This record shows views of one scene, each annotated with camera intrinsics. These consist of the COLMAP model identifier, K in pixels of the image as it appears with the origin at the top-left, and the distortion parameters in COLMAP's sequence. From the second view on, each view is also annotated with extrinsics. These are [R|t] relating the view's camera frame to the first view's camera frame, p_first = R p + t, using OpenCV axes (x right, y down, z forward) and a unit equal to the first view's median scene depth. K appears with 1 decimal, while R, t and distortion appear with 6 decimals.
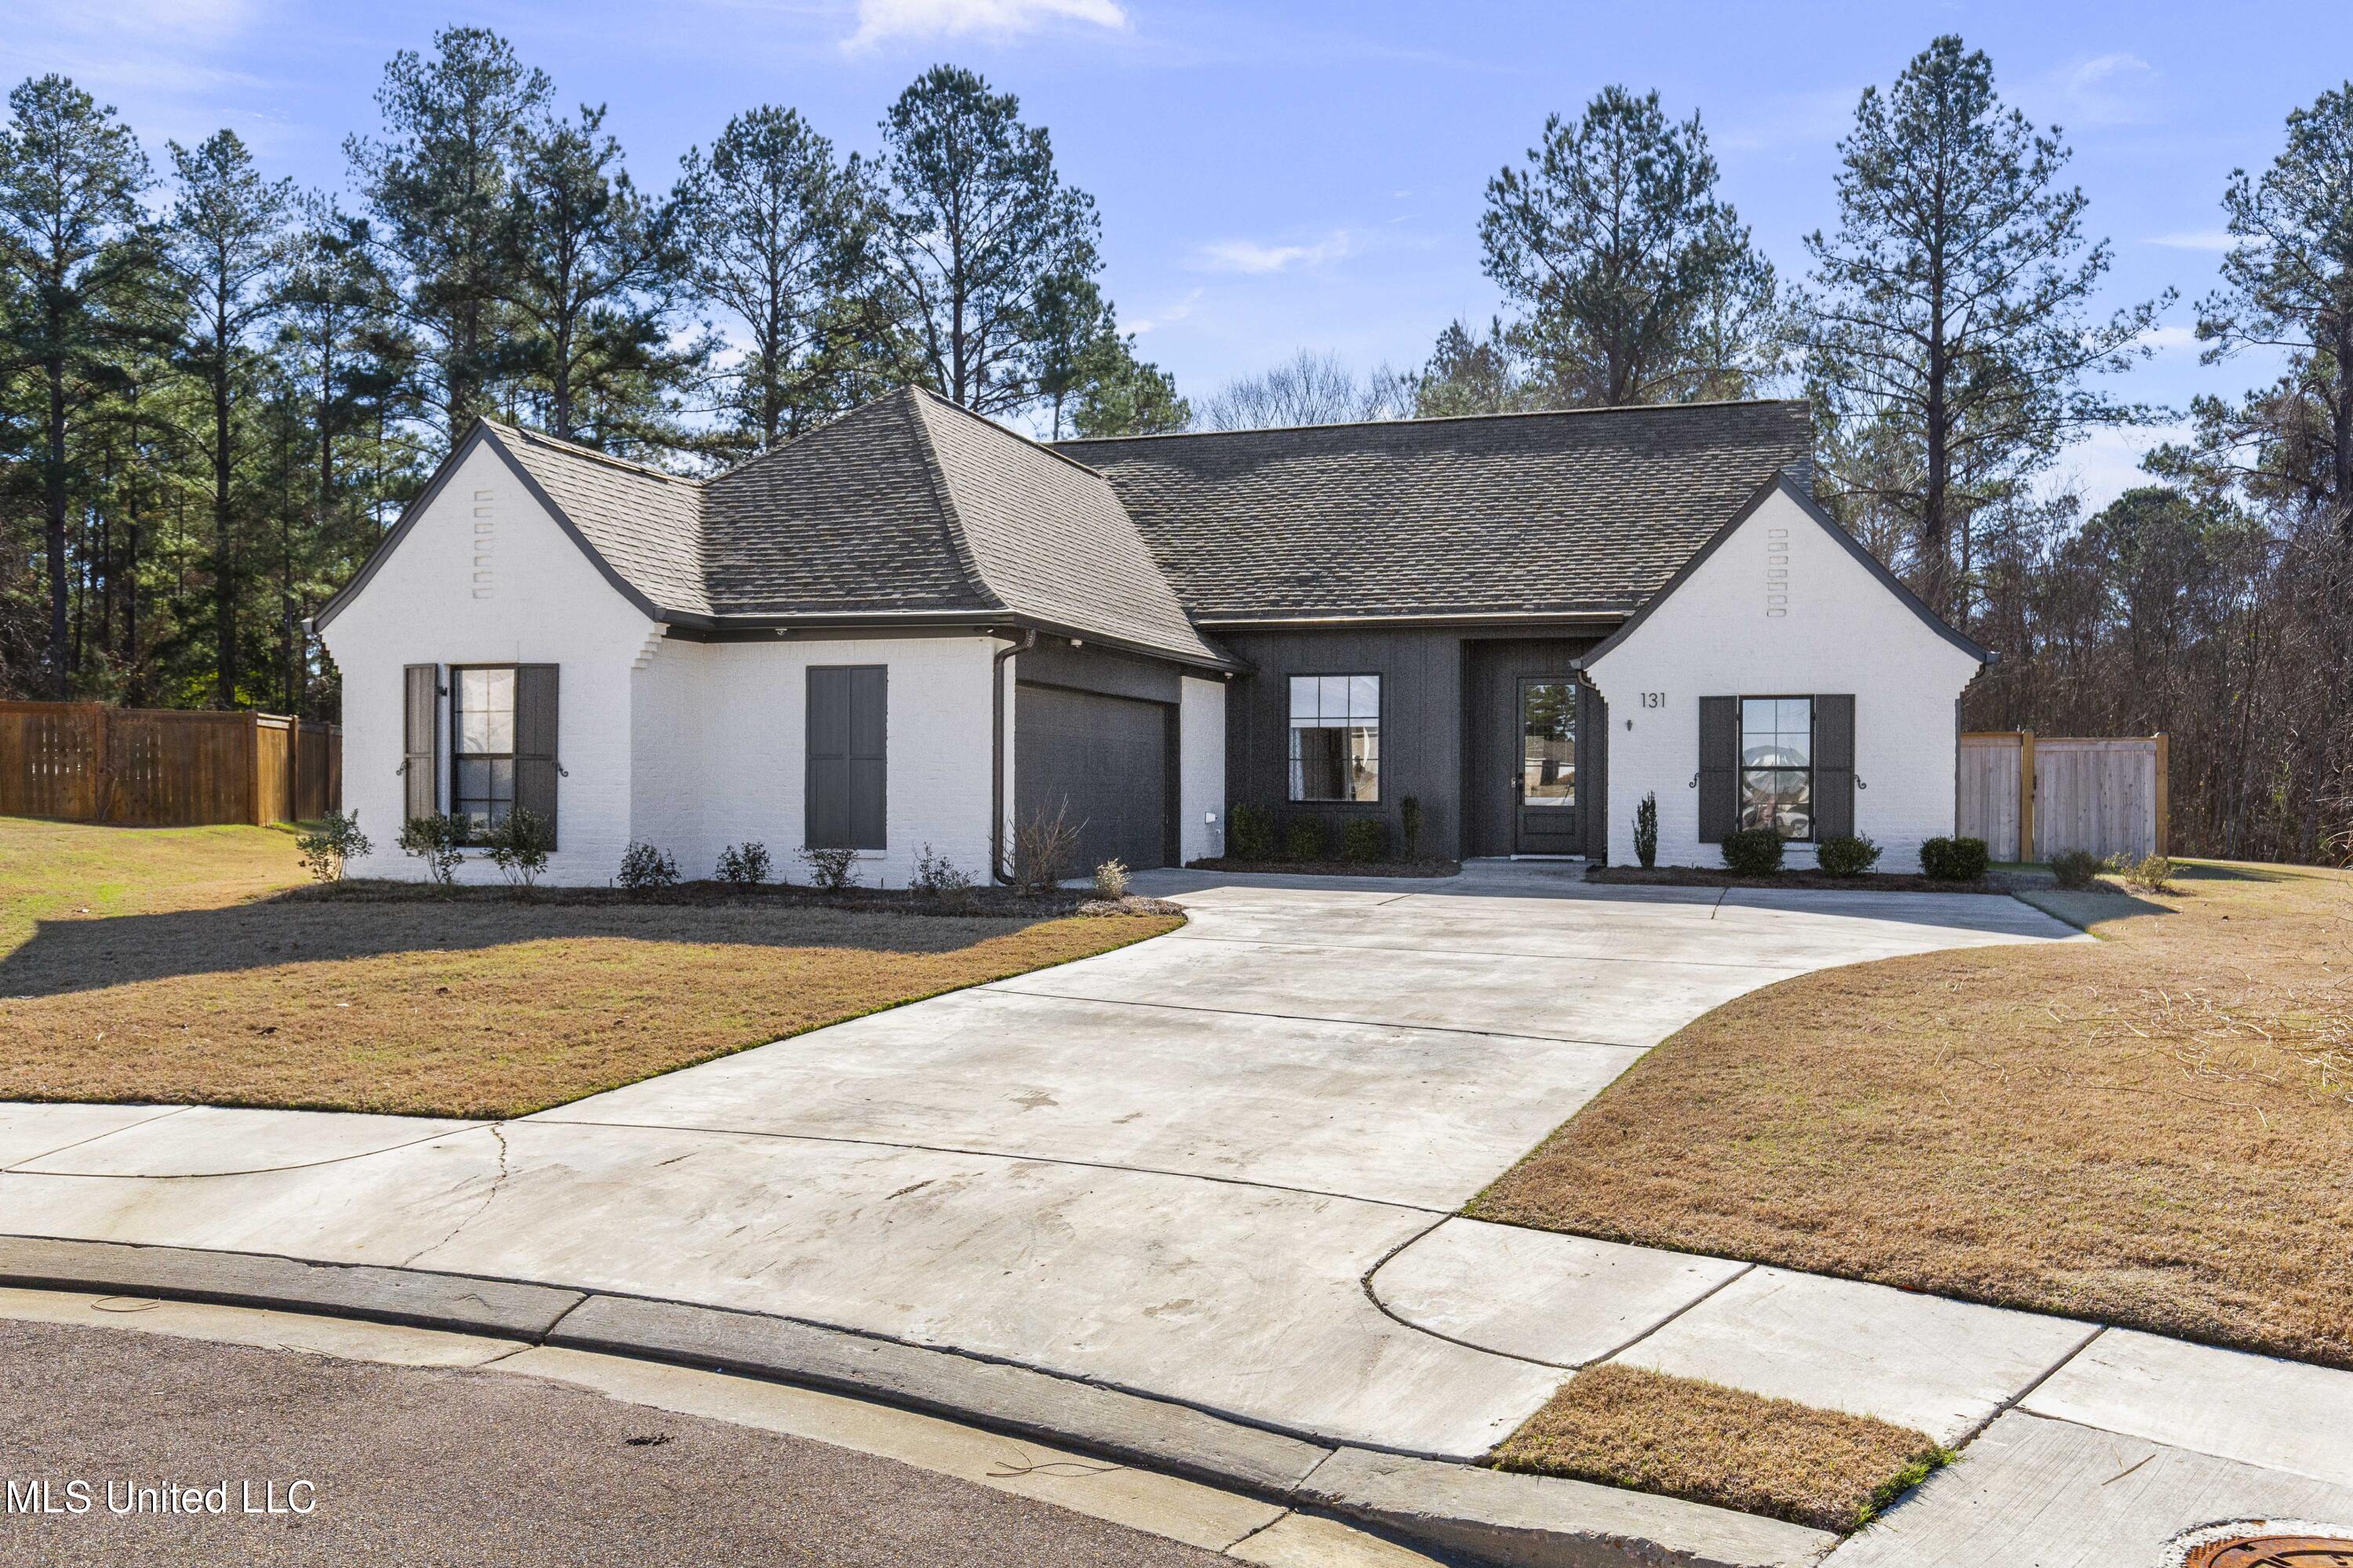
lens RADIAL K [[1659.0, 0, 1176.5], [0, 1659.0, 784.0], [0, 0, 1]] dist [-0.008649, -0.004842]
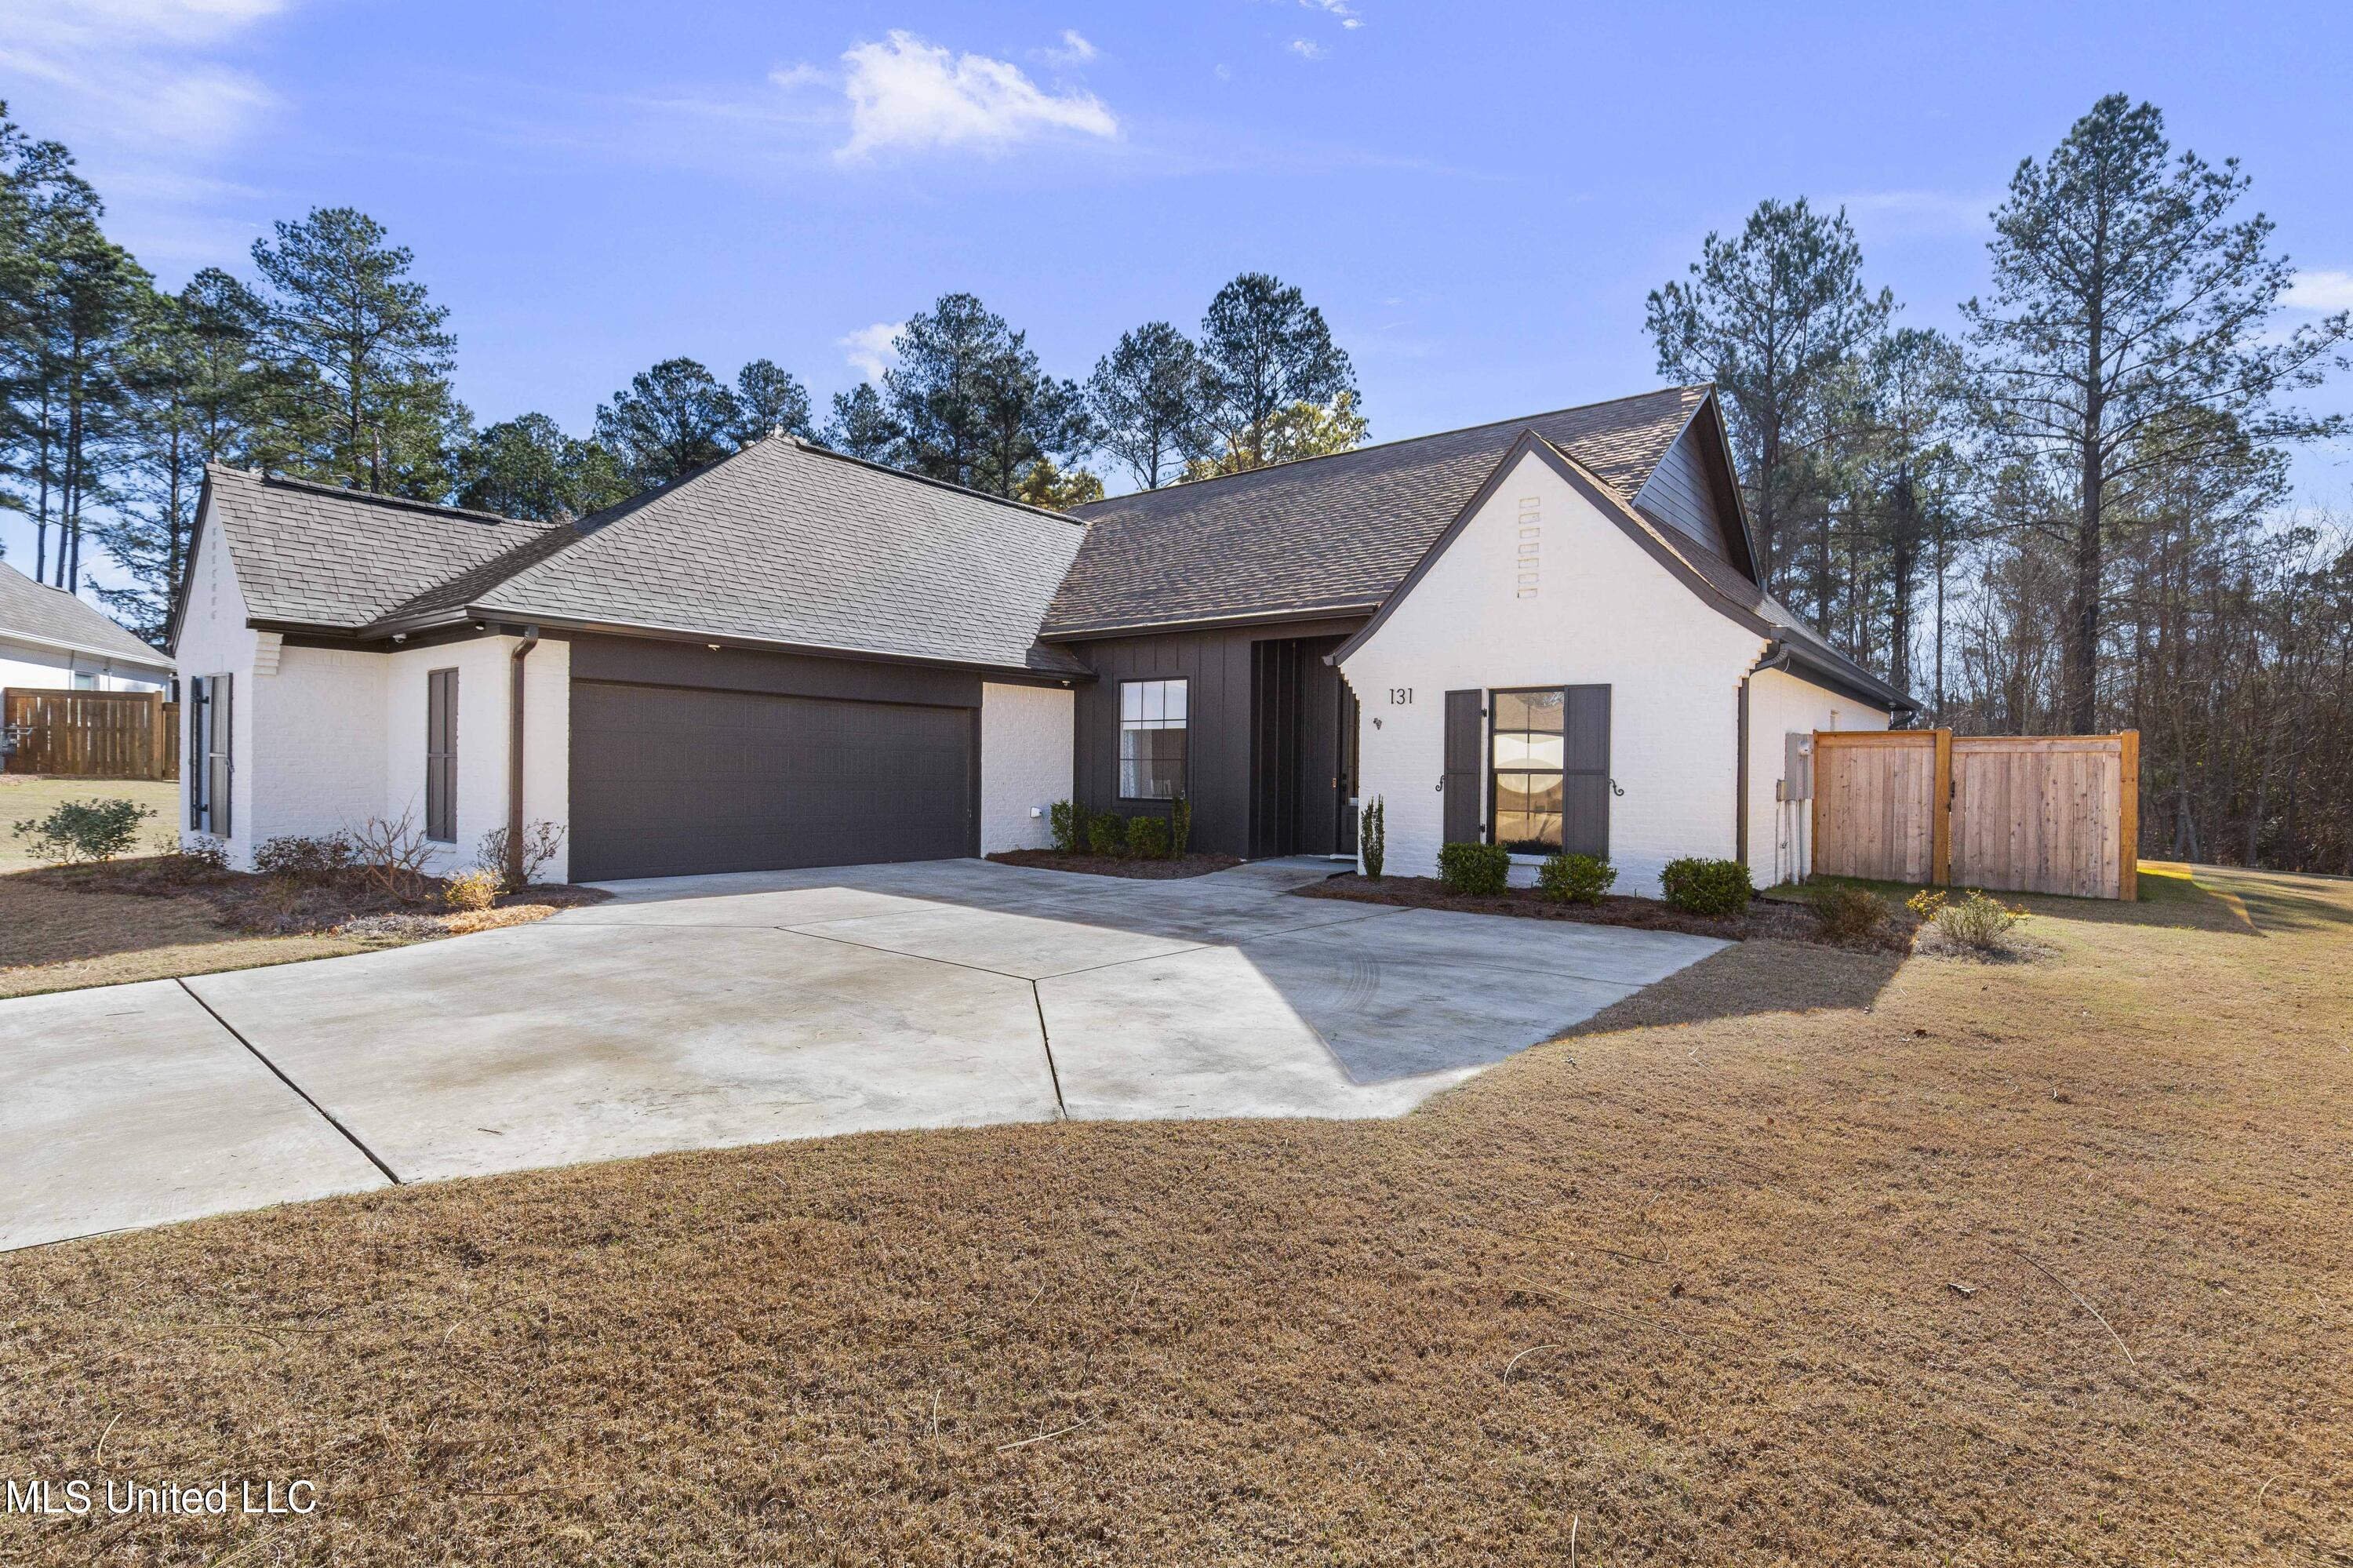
lens RADIAL K [[1062.8, 0, 1170.3], [0, 1062.8, 777.7], [0, 0, 1]] dist [0.008485, -0.004622]
pose [[0.942227, 0.008725, -0.334863, 0.127466], [-0.008601, 0.999961, 0.001851, -0.001790], [0.334866, 0.001136, 0.942265, 0.138480]]
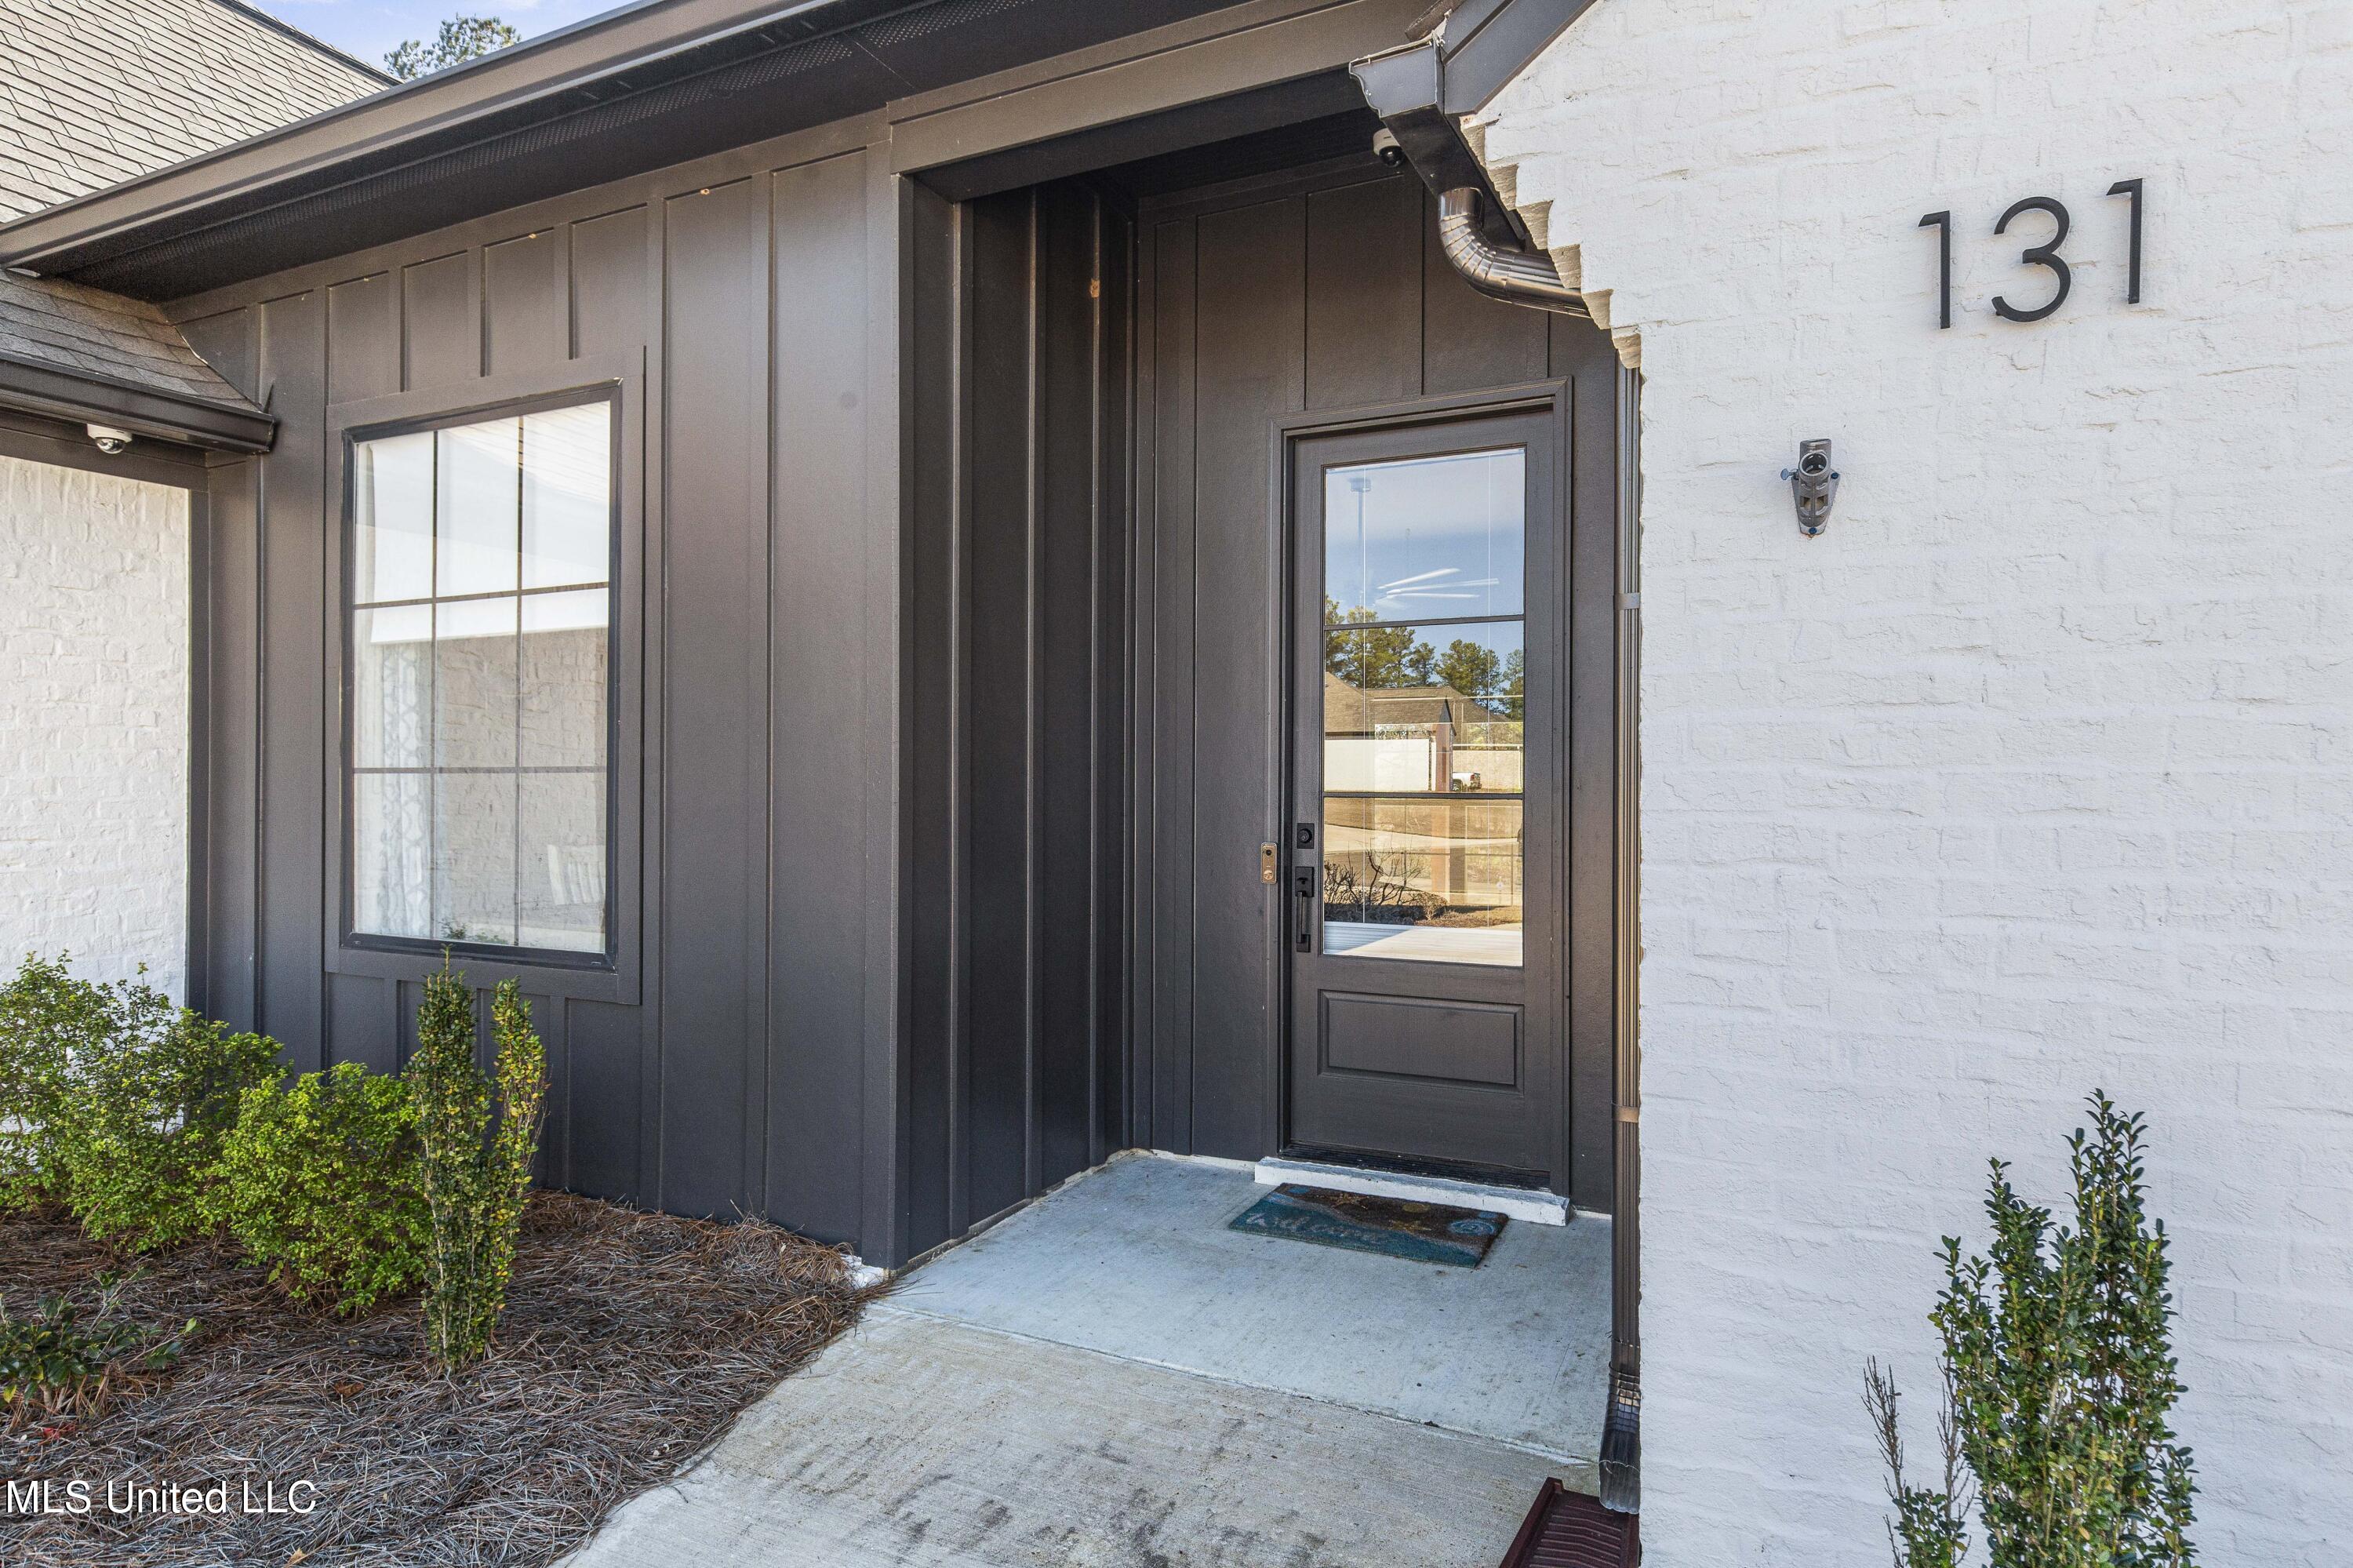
lens RADIAL K [[1306.4, 0, 1175.4], [0, 1306.4, 777.7], [0, 0, 1]] dist [0.004606, 0.001599]
pose [[0.993911, 0.000879, -0.110180, 0.082774], [-0.002701, 0.999862, -0.016393, -0.004149], [0.110150, 0.016591, 0.993776, 0.314355]]
